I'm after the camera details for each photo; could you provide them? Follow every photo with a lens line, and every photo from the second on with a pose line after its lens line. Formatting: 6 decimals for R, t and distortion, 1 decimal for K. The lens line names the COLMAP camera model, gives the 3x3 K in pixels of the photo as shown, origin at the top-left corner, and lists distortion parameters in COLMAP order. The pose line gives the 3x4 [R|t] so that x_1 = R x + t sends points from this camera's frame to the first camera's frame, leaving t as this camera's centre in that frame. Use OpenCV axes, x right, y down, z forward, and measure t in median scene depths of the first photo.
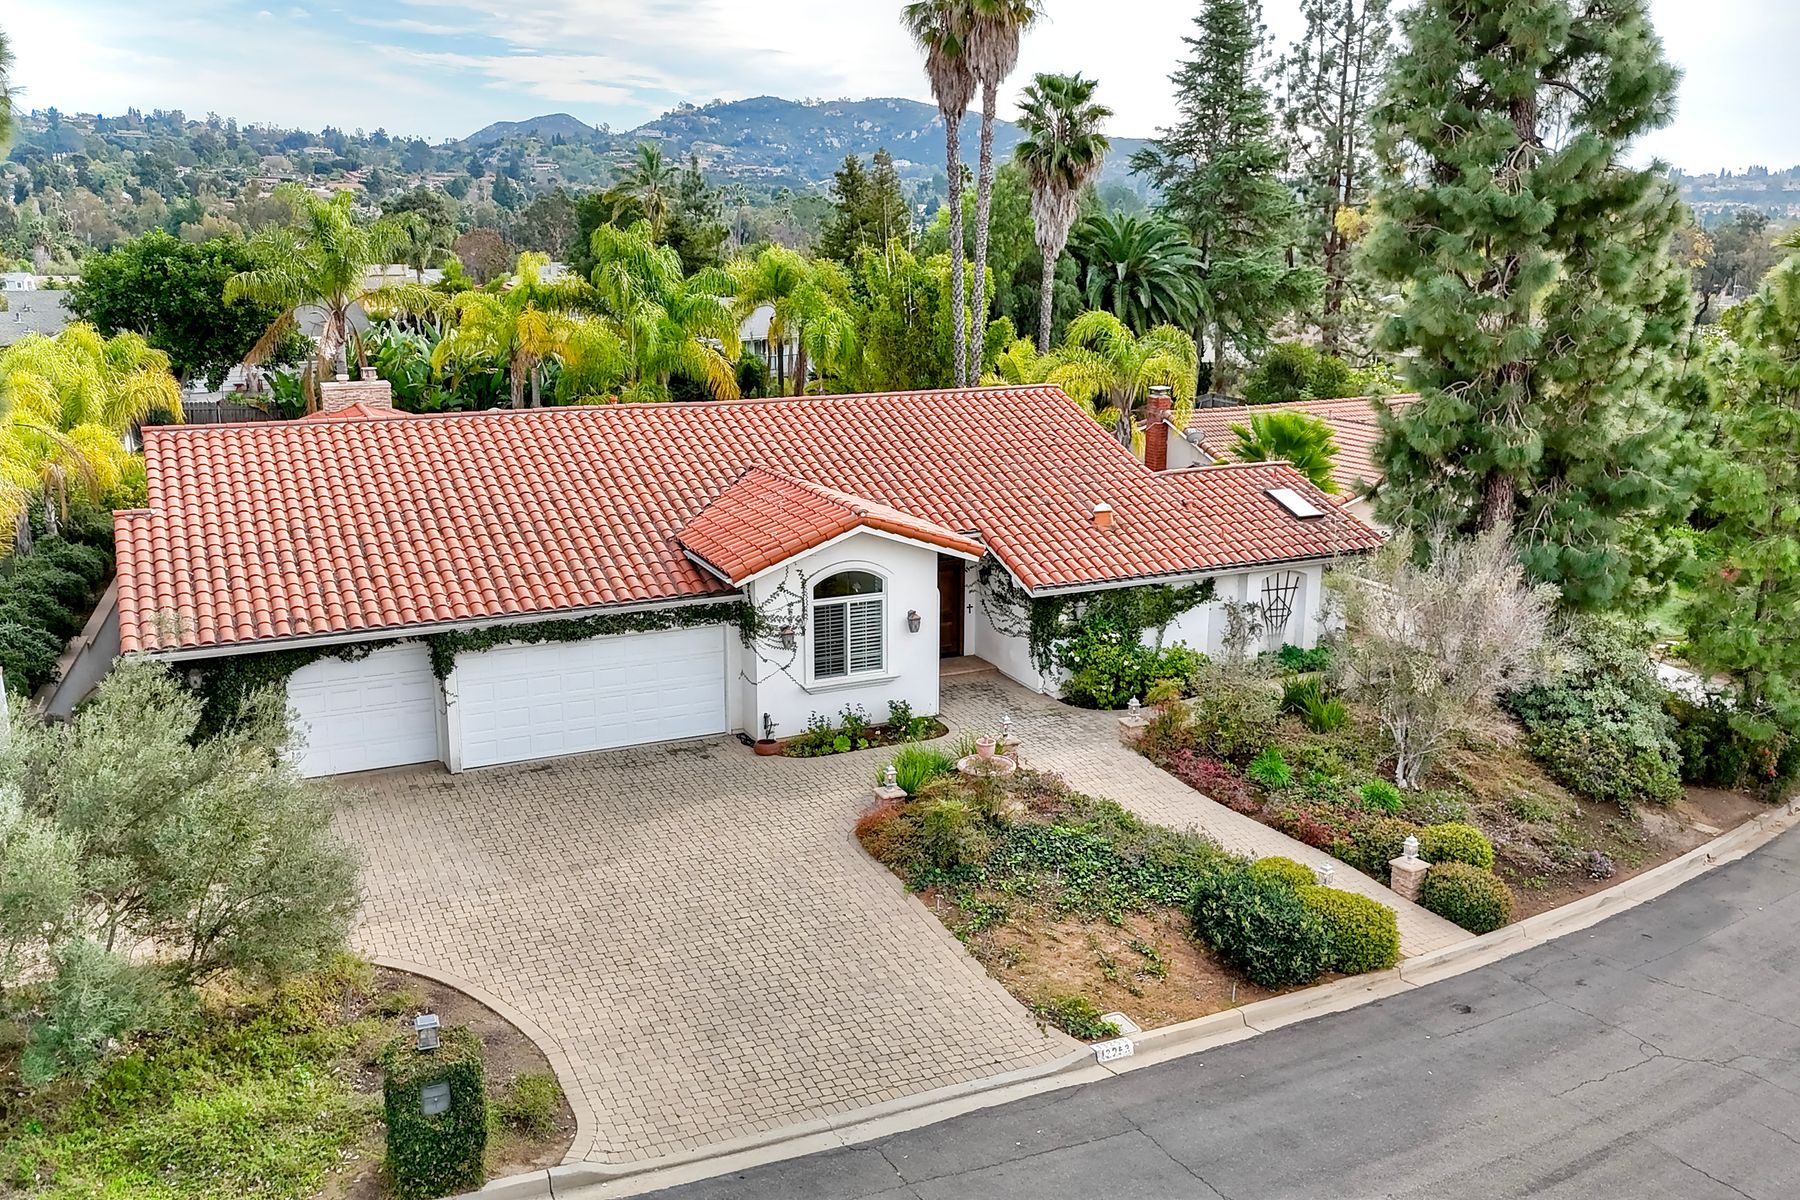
lens RADIAL K [[1556.4, 0, 900.0], [0, 1556.4, 600.0], [0, 0, 1]] dist [0.097144, -0.131639]
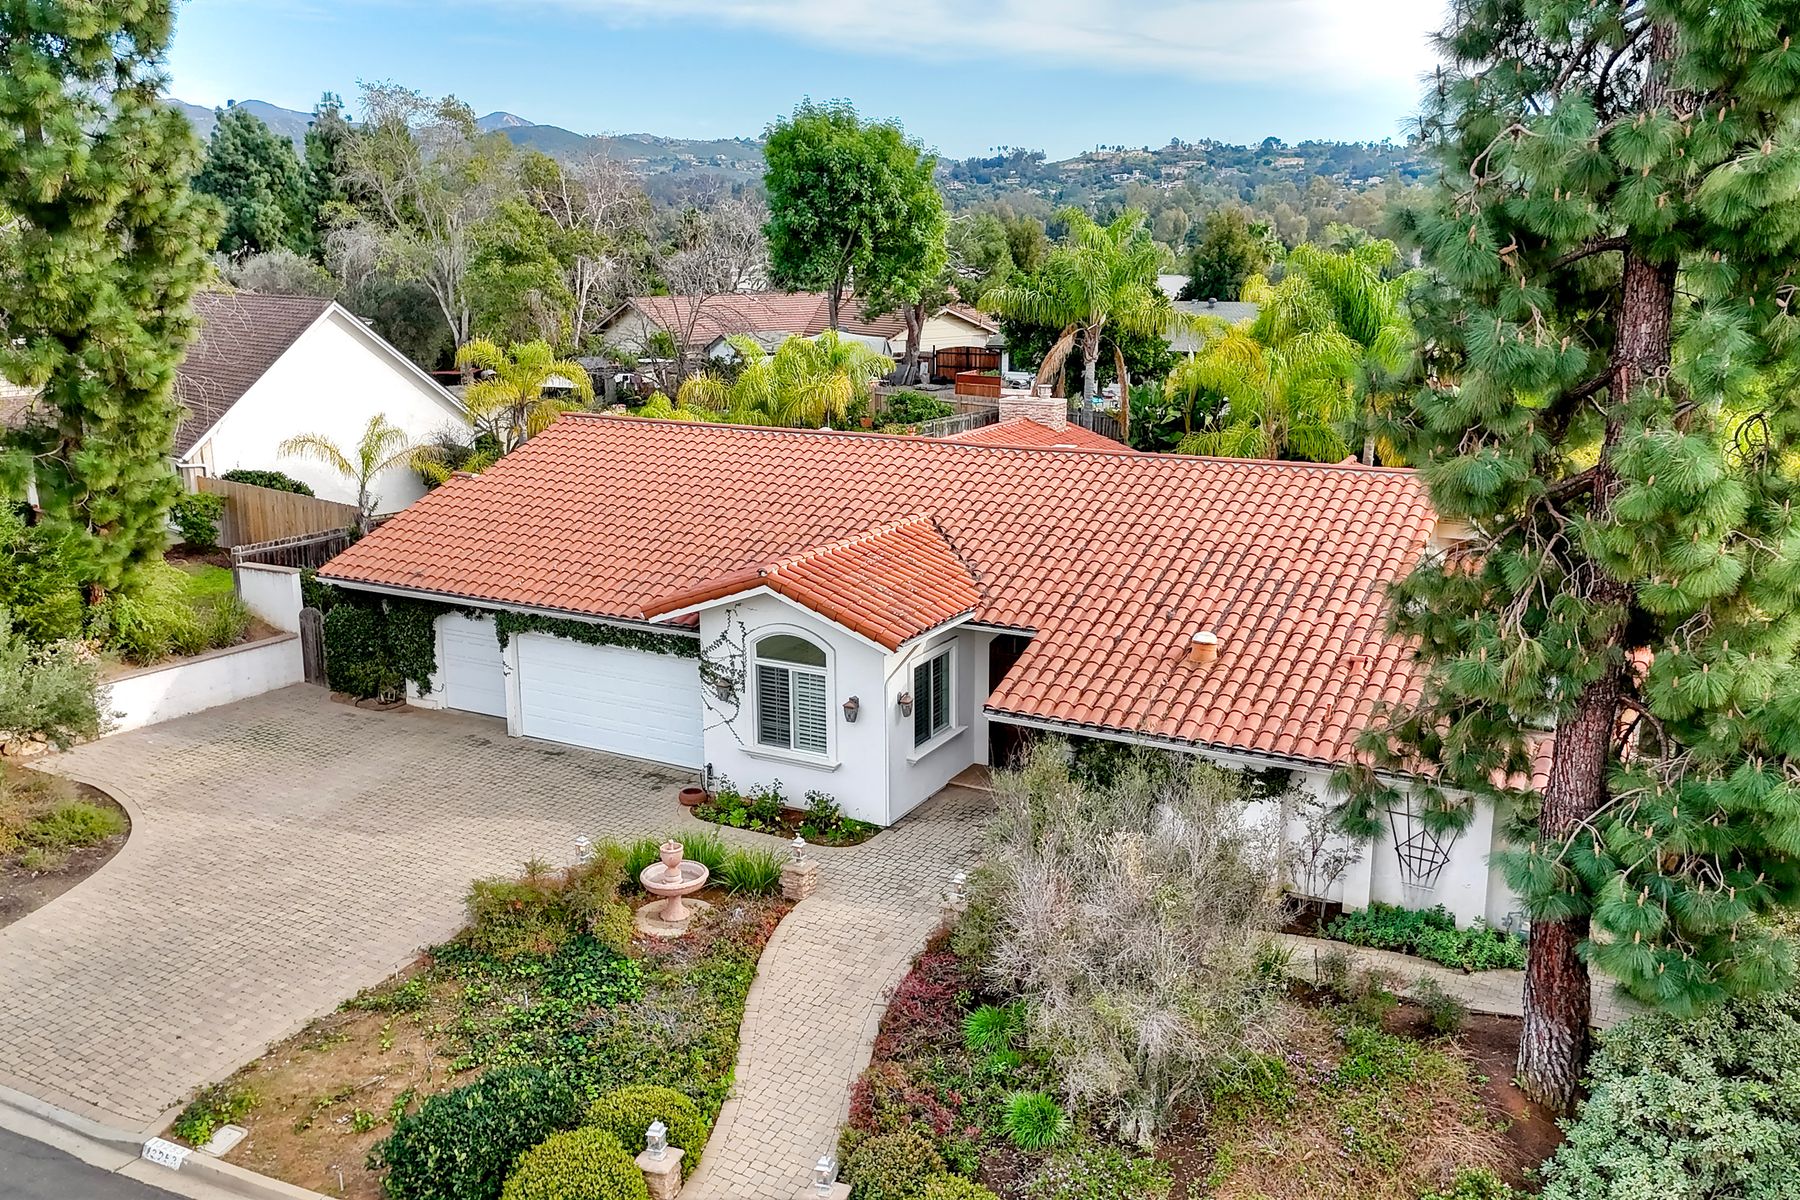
lens RADIAL K [[1556.4, 0, 900.0], [0, 1556.4, 600.0], [0, 0, 1]] dist [0.097144, -0.131639]
pose [[0.592898, 0.184569, -0.783840, 0.703696], [-0.190220, 0.977933, 0.086389, -0.127750], [0.782488, 0.097882, 0.614924, 0.490218]]
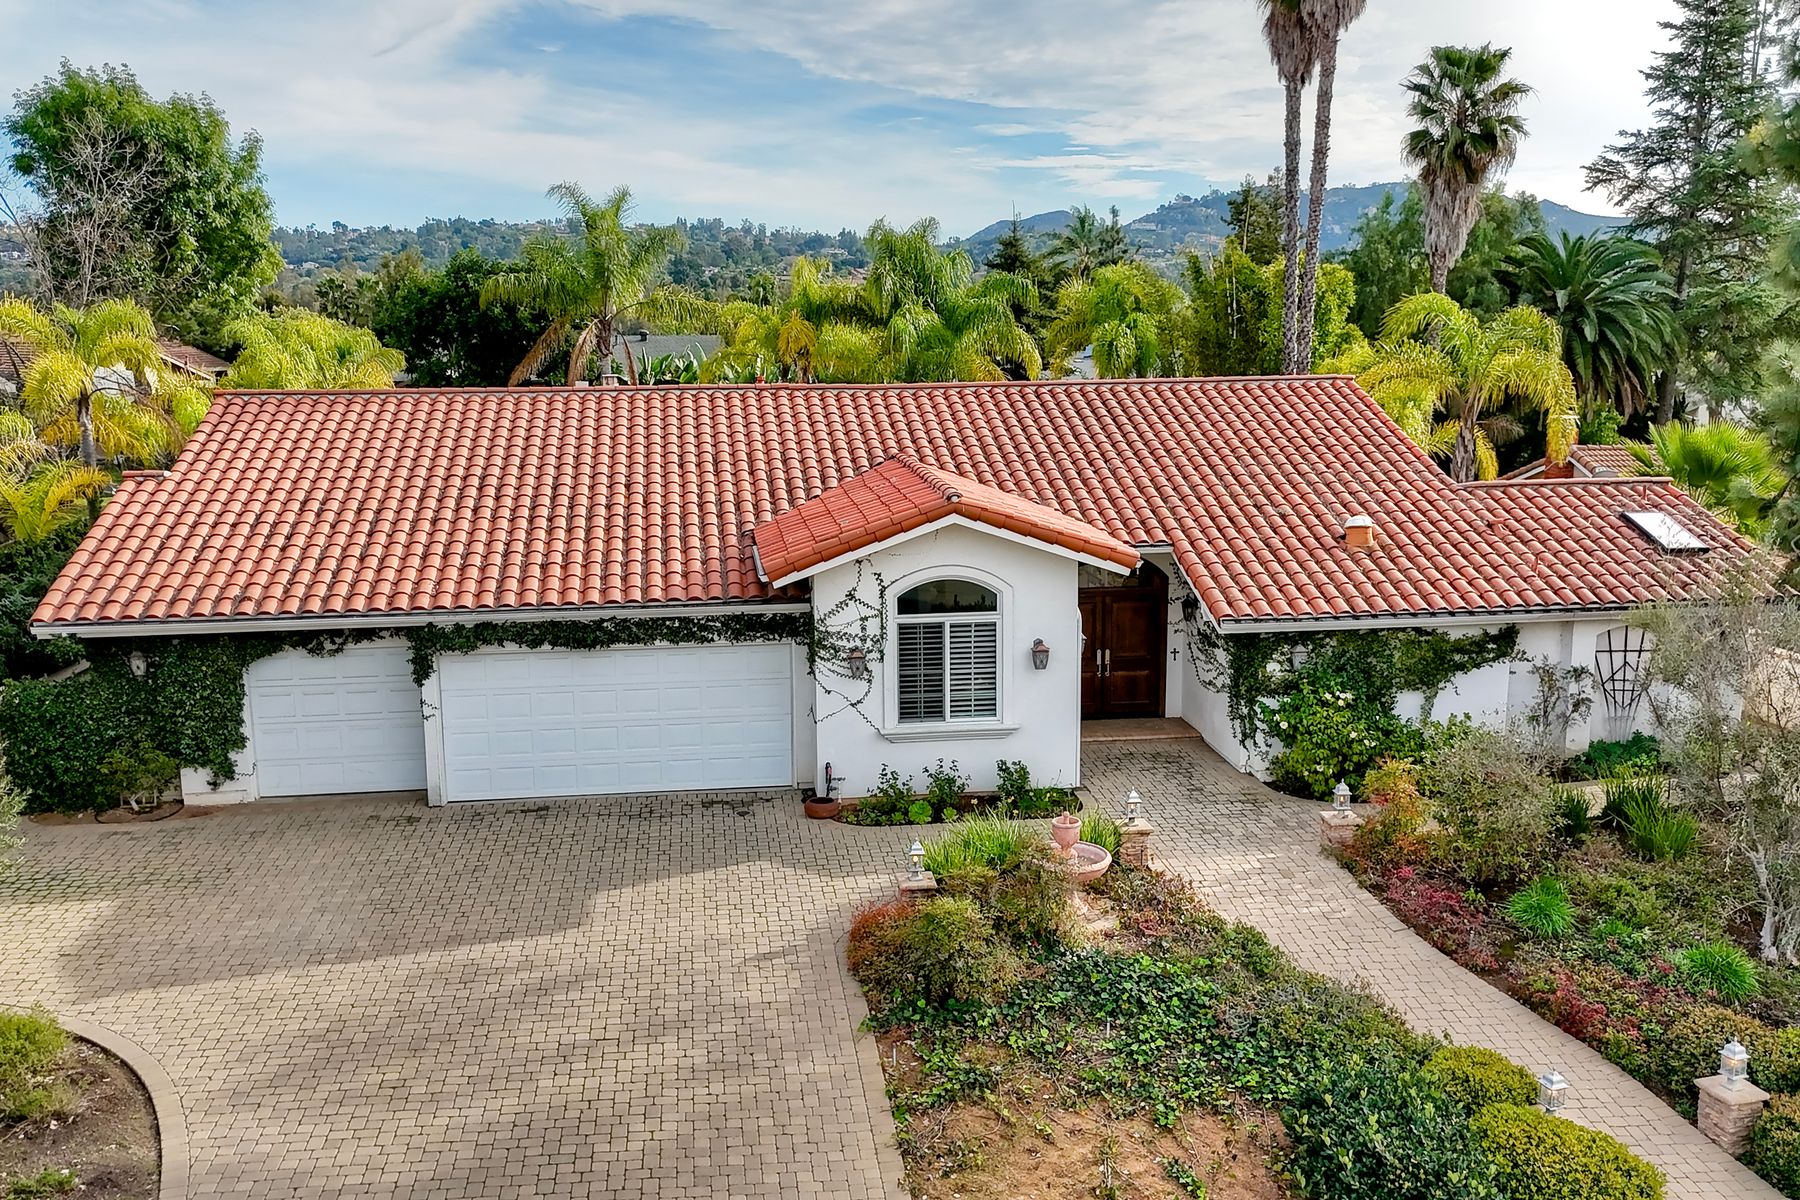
lens RADIAL K [[1583.7, 0, 900.0], [0, 1583.7, 600.0], [0, 0, 1]] dist [0.043832, -0.013757]
pose [[0.955054, 0.046288, -0.292795, 0.164482], [-0.063105, 0.996840, -0.048247, 0.028815], [0.289637, 0.064555, 0.954957, 0.275207]]
